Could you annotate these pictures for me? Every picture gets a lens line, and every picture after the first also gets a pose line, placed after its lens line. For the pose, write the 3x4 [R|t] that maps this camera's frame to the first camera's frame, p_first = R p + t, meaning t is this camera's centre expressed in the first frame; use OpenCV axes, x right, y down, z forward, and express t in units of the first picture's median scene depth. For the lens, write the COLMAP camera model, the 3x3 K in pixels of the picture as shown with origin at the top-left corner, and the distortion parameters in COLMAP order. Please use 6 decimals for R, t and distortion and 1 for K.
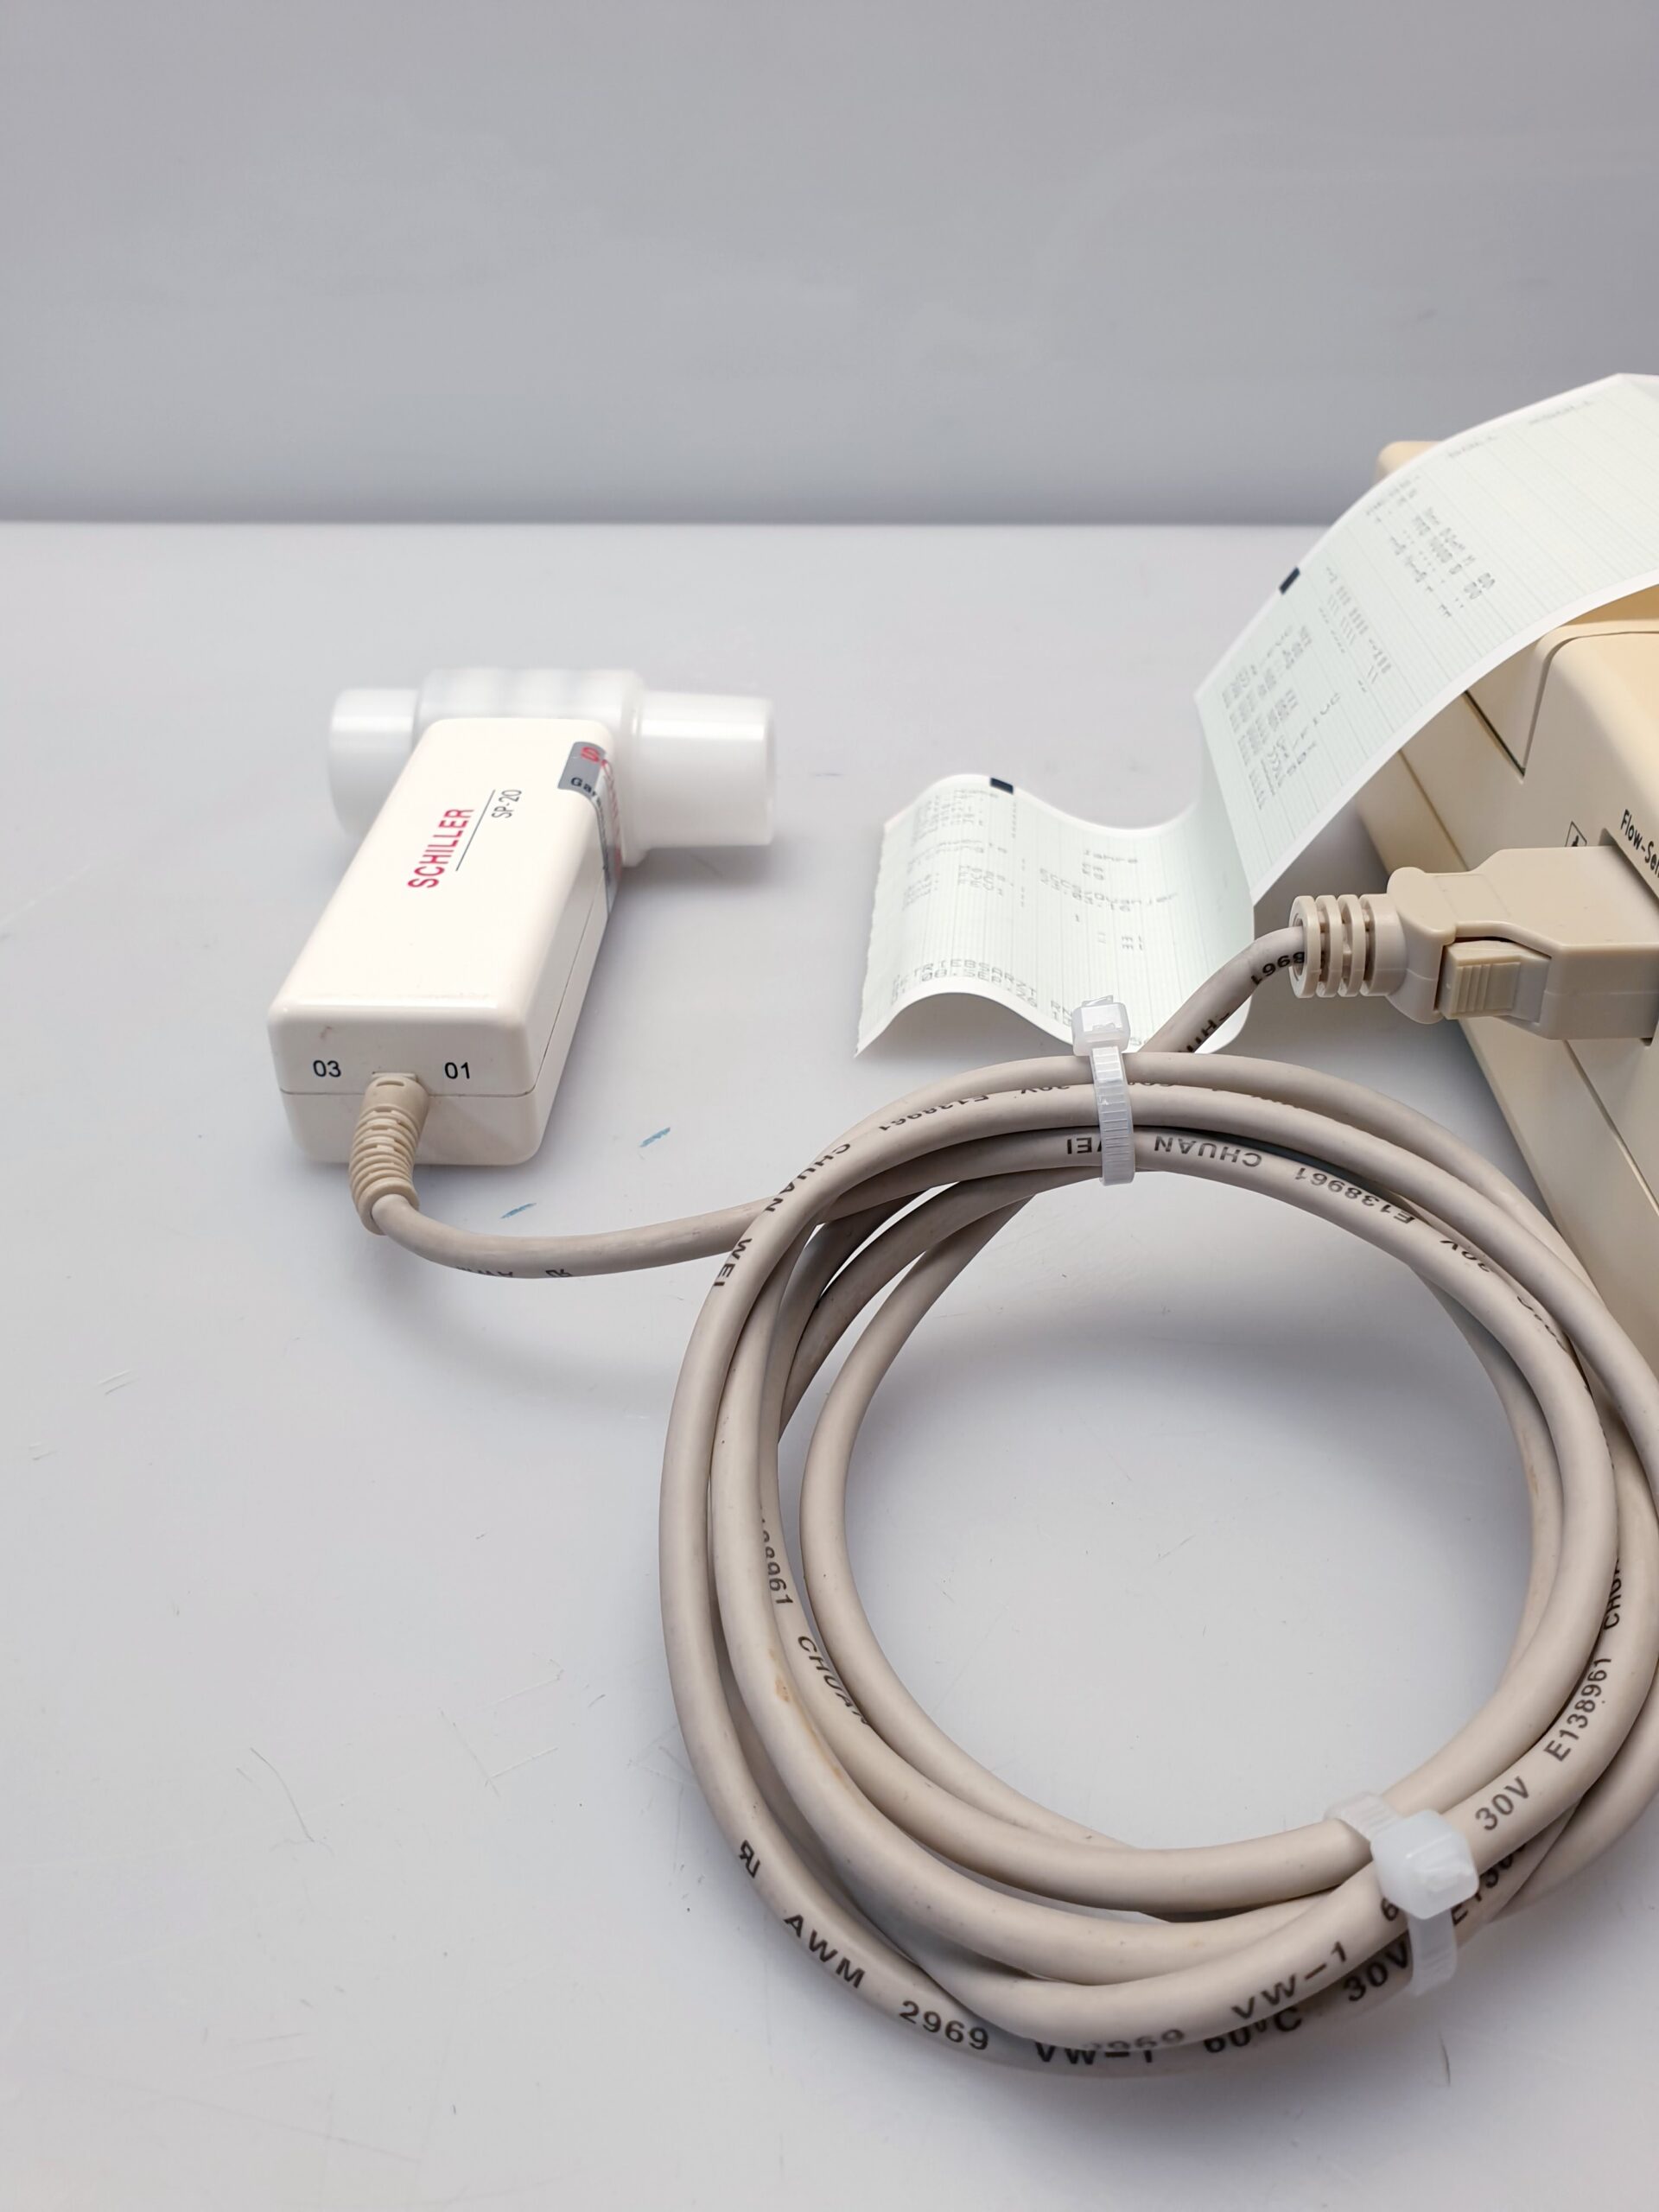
lens RADIAL K [[1820.9, 0, 828.7], [0, 1820.9, 1108.6], [0, 0, 1]] dist [-0.003939, -0.002248]
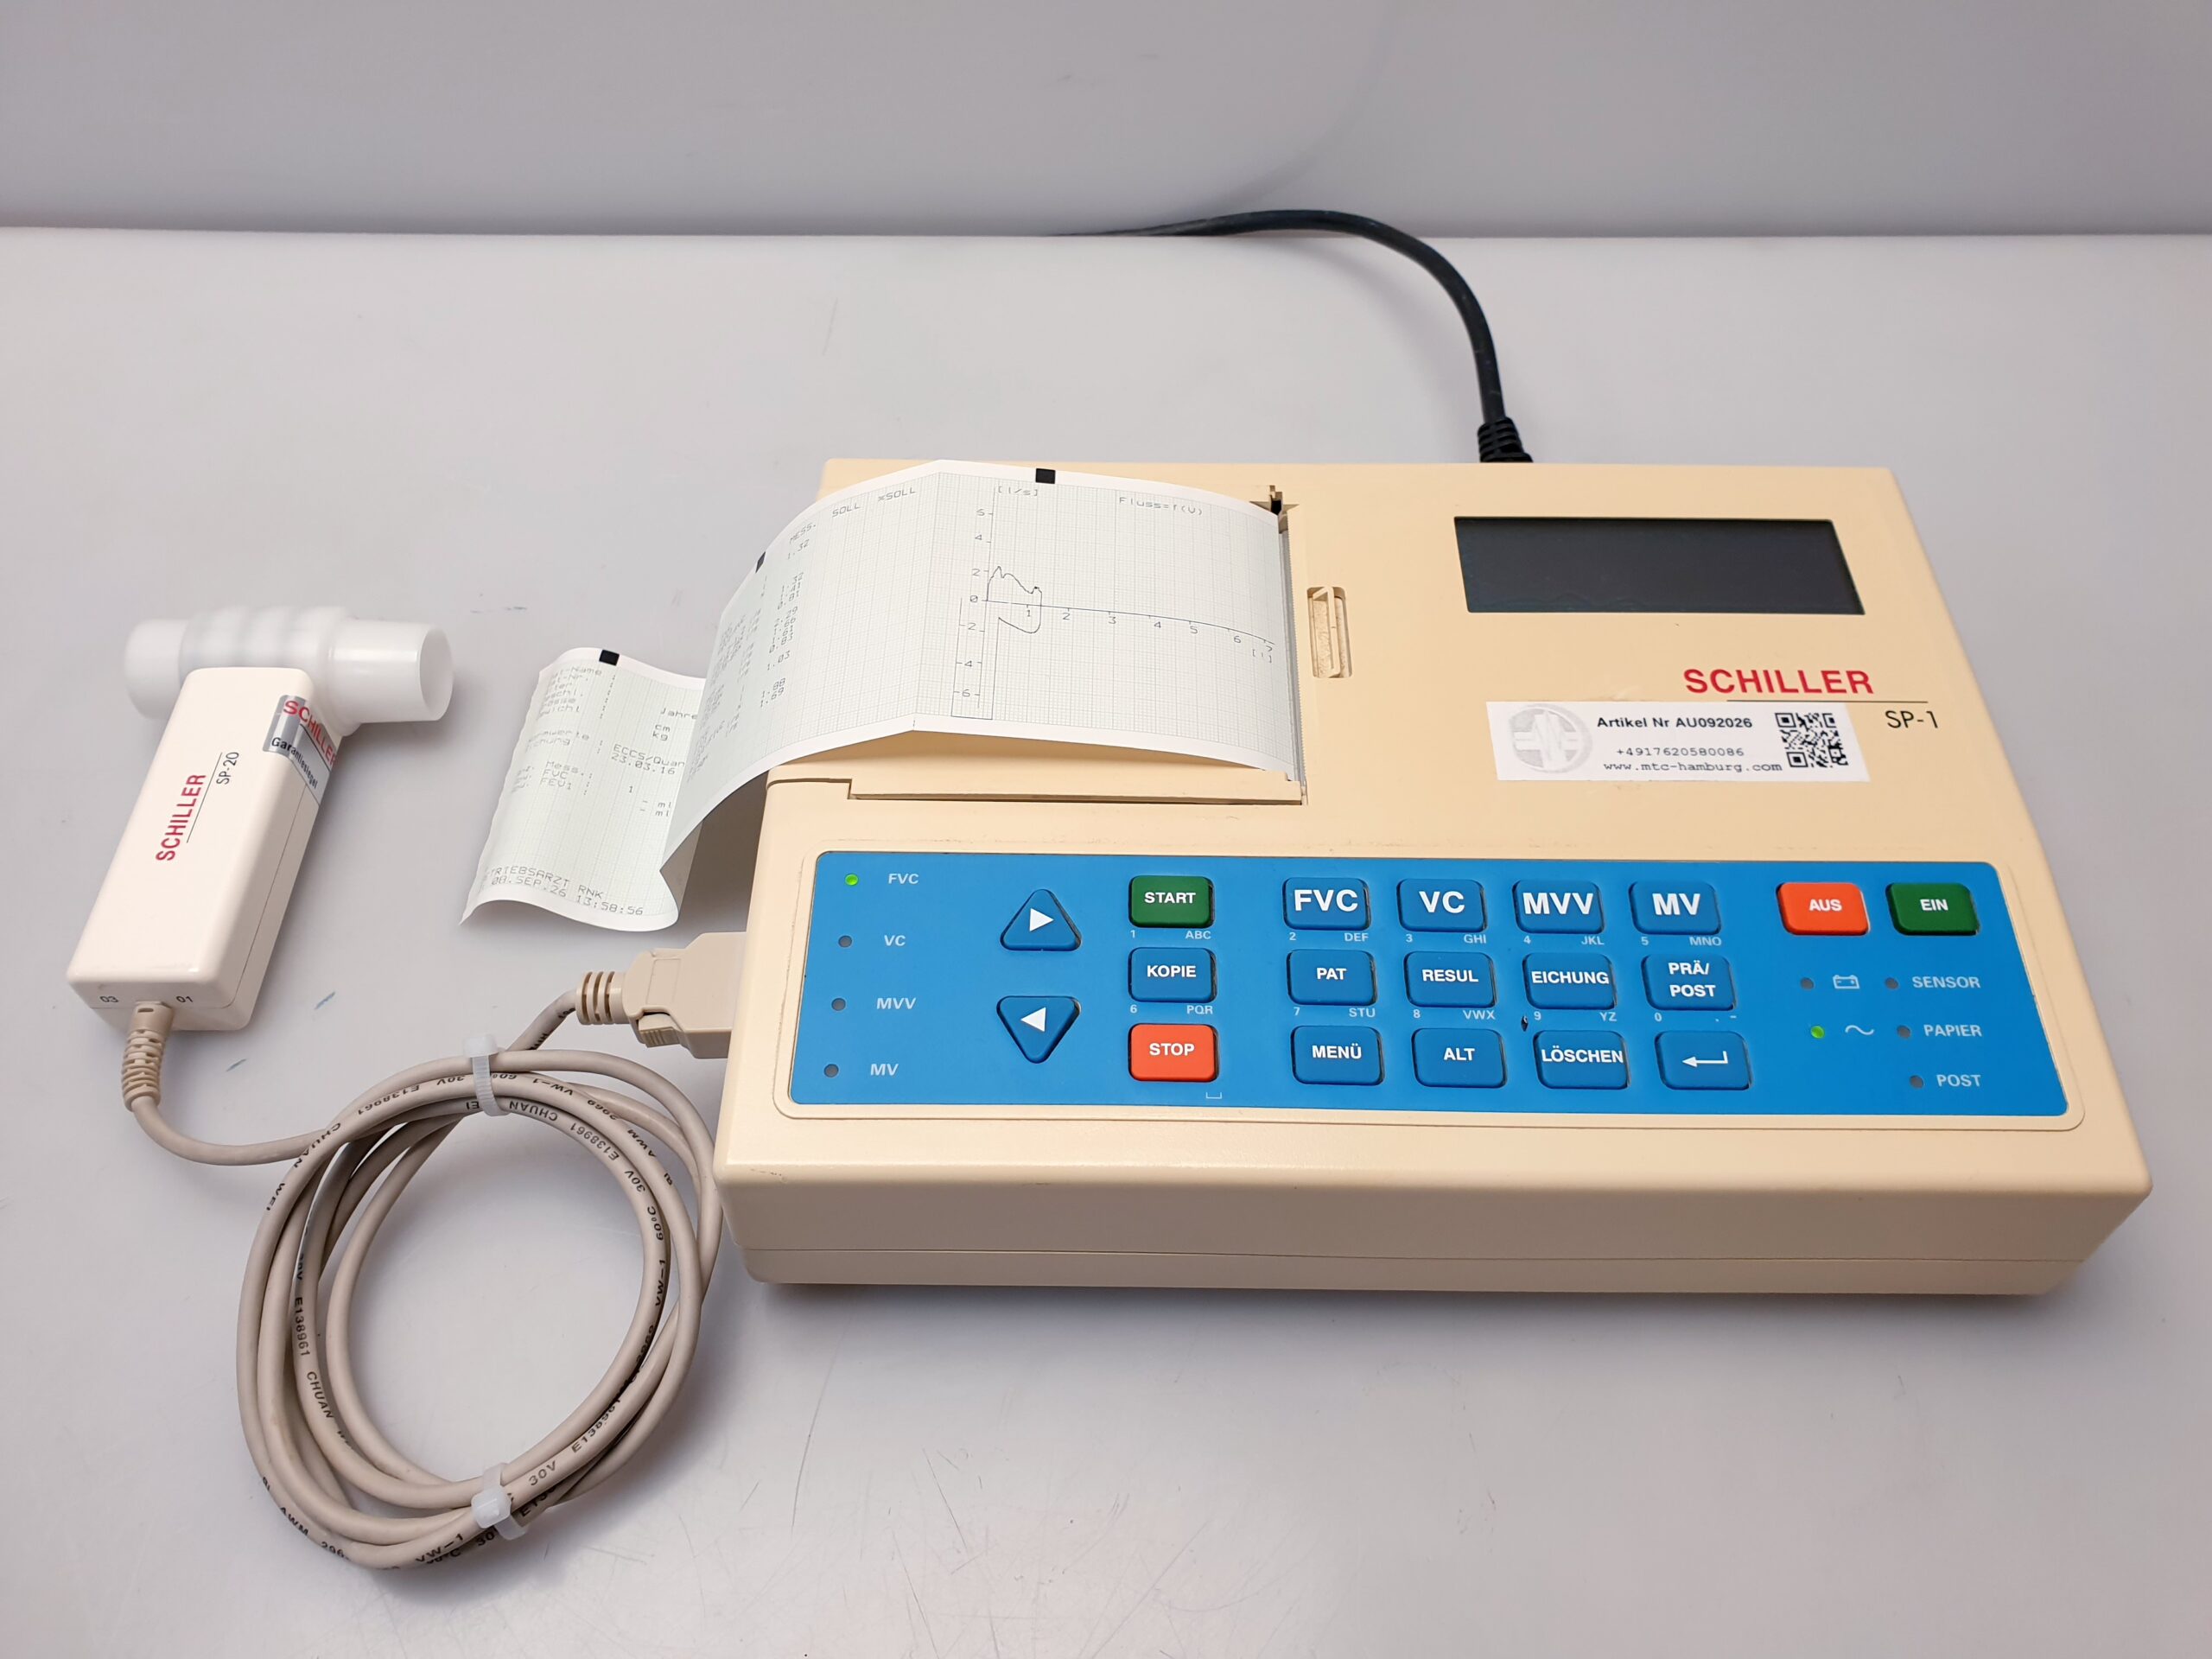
lens RADIAL K [[1820.9, 0, 1110.9], [0, 1820.9, 830.4], [0, 0, 1]] dist [-0.003939, -0.002248]
pose [[0.998591, -0.025352, 0.046625, 0.614474], [0.009425, 0.949277, 0.314299, -0.722500], [-0.052229, -0.313417, 0.948178, -0.666788]]
